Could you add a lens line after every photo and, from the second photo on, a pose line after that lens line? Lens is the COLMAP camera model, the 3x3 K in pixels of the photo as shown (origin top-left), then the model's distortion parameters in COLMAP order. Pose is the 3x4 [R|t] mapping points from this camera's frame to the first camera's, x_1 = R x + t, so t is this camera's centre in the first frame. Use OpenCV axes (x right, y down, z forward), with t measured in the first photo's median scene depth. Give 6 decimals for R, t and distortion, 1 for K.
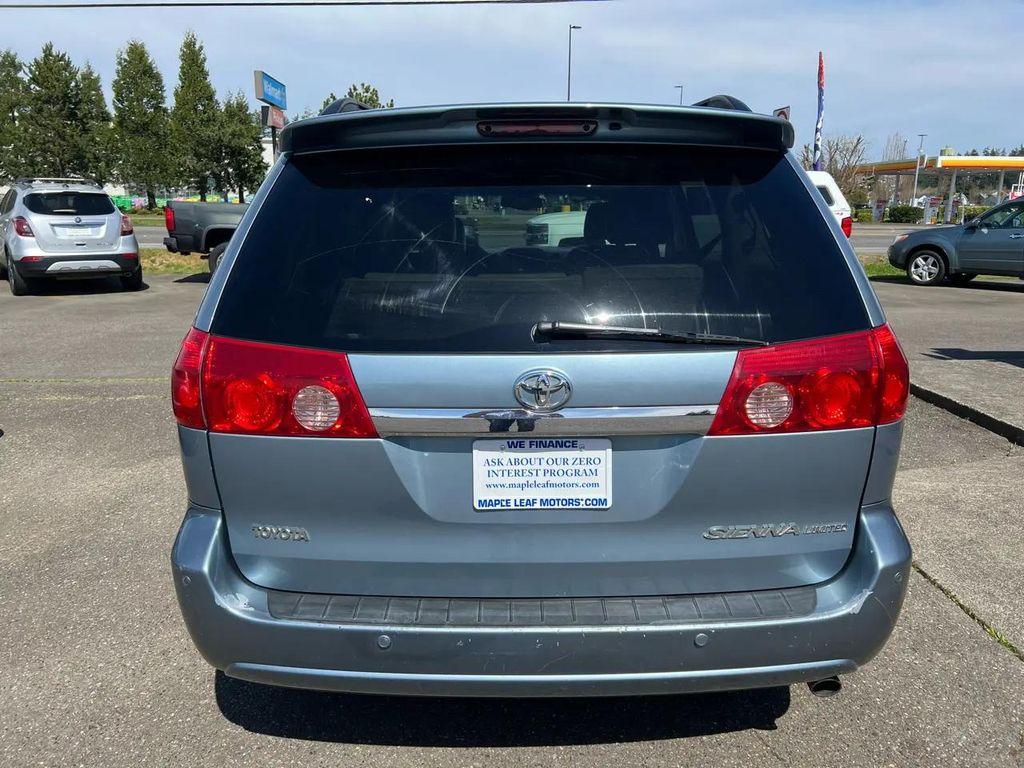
lens RADIAL K [[767.6, 0, 517.0], [0, 767.6, 389.1], [0, 0, 1]] dist [0.052954, -0.061328]
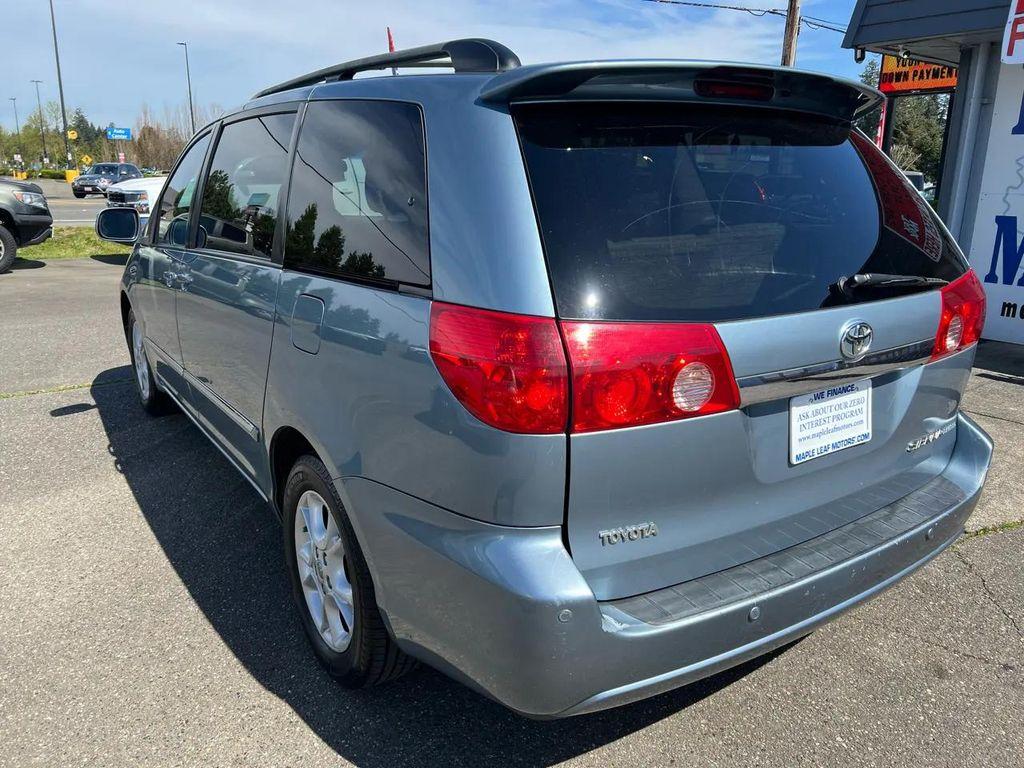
lens RADIAL K [[767.6, 0, 517.1], [0, 767.6, 386.4], [0, 0, 1]] dist [0.052954, -0.061328]
pose [[0.827139, -0.137329, 0.544960, -0.123232], [0.118950, 0.990496, 0.069061, -0.008489], [-0.549265, 0.007700, 0.835613, 0.045859]]
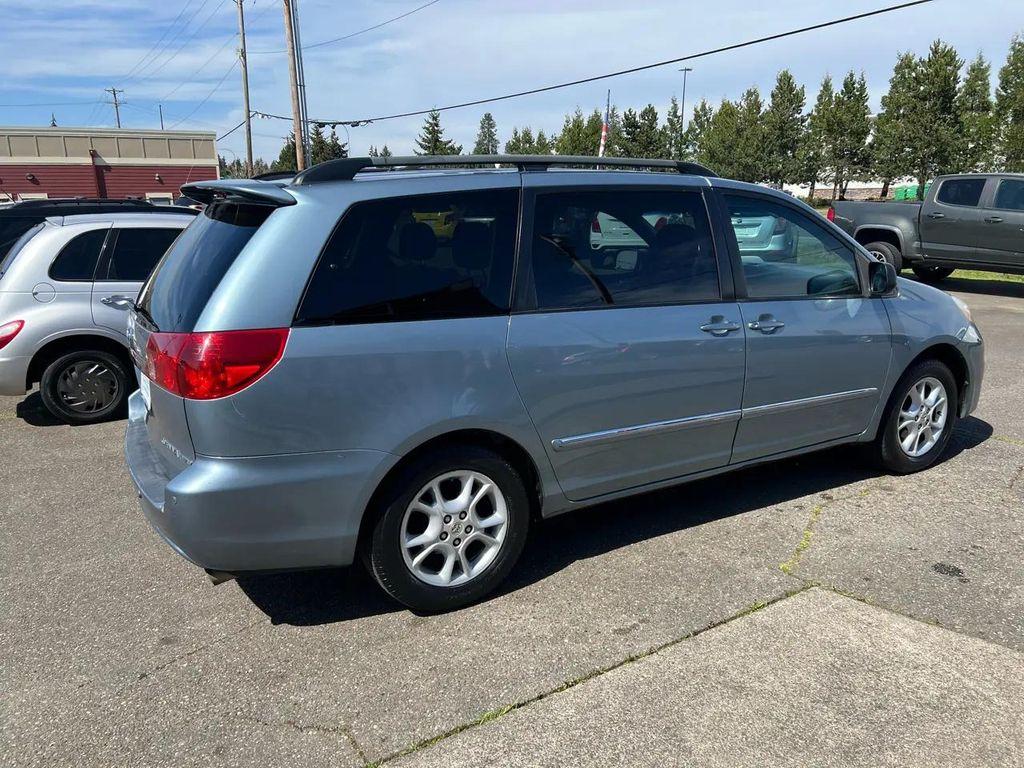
lens RADIAL K [[767.6, 0, 511.7], [0, 767.6, 384.8], [0, 0, 1]] dist [0.052954, -0.061328]
pose [[0.496903, 0.190763, -0.846579, 0.280867], [-0.184920, 0.976410, 0.111479, -0.035585], [0.847875, 0.101155, 0.520457, 0.104606]]
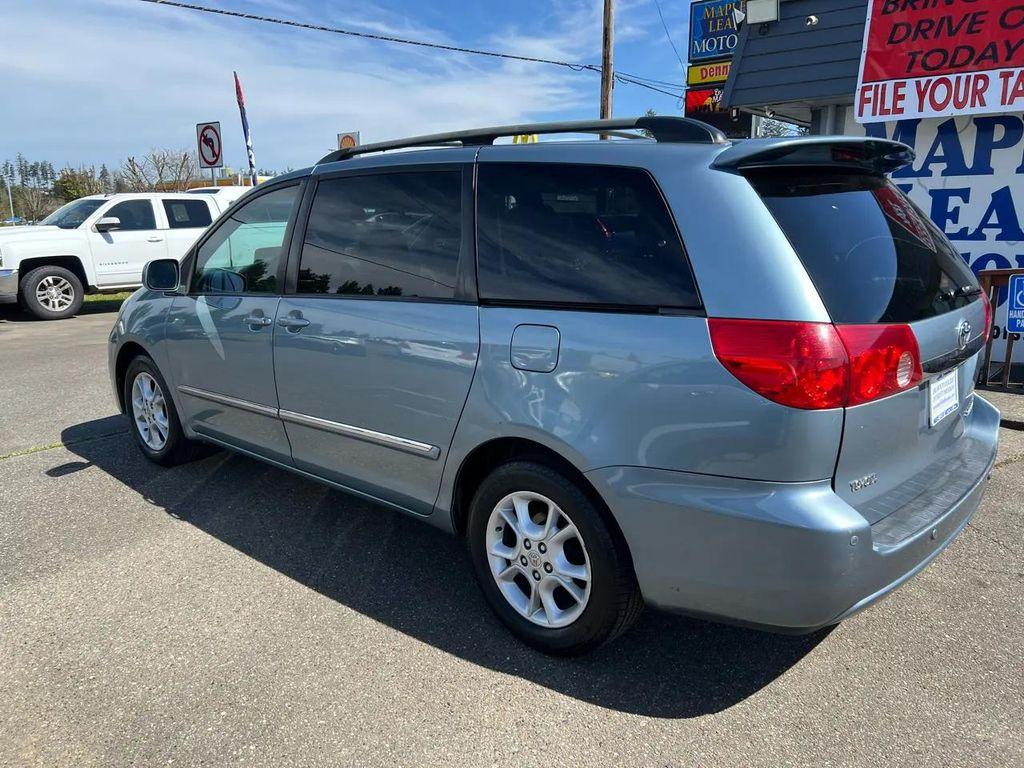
lens RADIAL K [[767.6, 0, 516.3], [0, 767.6, 388.7], [0, 0, 1]] dist [0.052954, -0.061328]
pose [[0.668810, -0.162631, 0.725427, -0.214514], [0.176852, 0.982572, 0.057230, -0.017256], [-0.722092, 0.090017, 0.685916, 0.077306]]
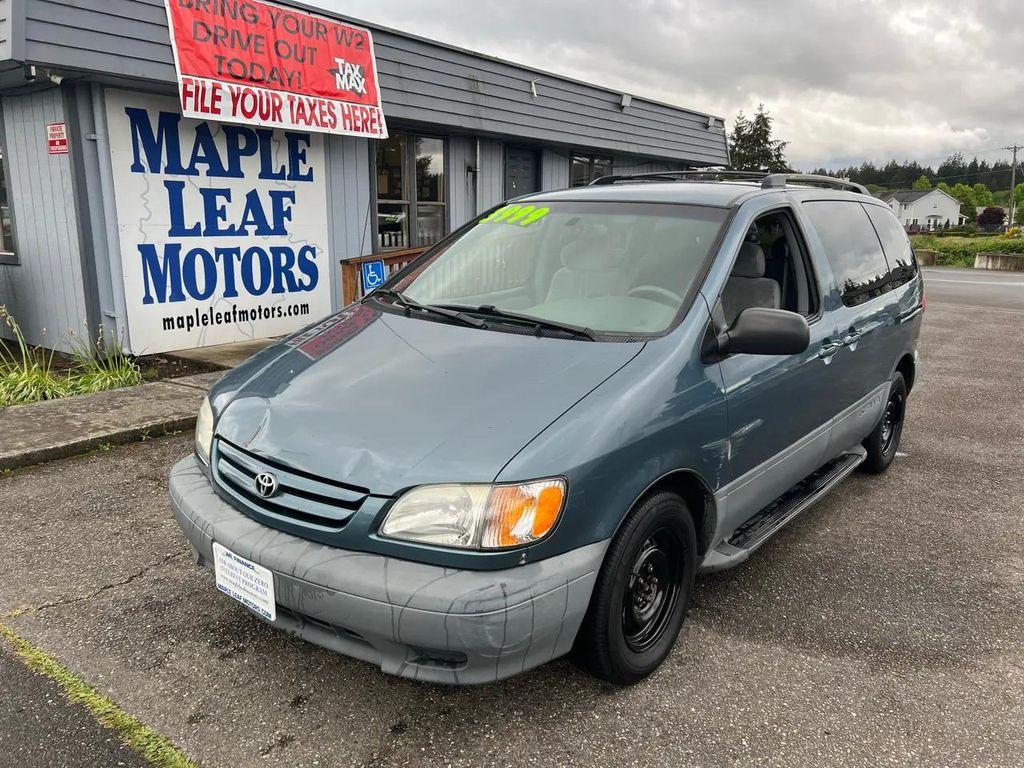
lens RADIAL K [[767.6, 0, 509.6], [0, 767.6, 375.2], [0, 0, 1]] dist [0.052954, -0.061328]
pose [[-0.783078, -0.135621, 0.606956, -0.136812], [0.133043, 0.916812, 0.376505, -0.136605], [-0.607526, 0.375584, -0.699892, 0.567097]]
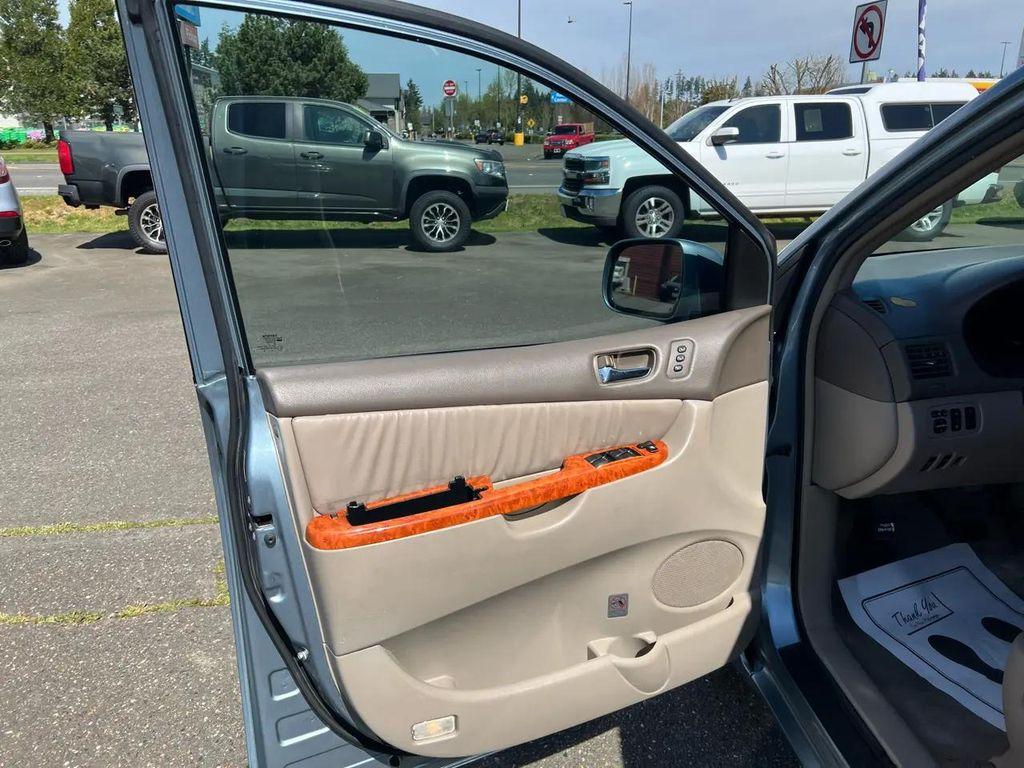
lens RADIAL K [[767.6, 0, 504.9], [0, 767.6, 375.3], [0, 0, 1]] dist [0.052954, -0.061328]
pose [[0.996875, -0.032397, 0.072048, -0.119090], [0.027370, 0.997192, 0.069702, -0.065579], [-0.074104, -0.067512, 0.994963, 0.280714]]
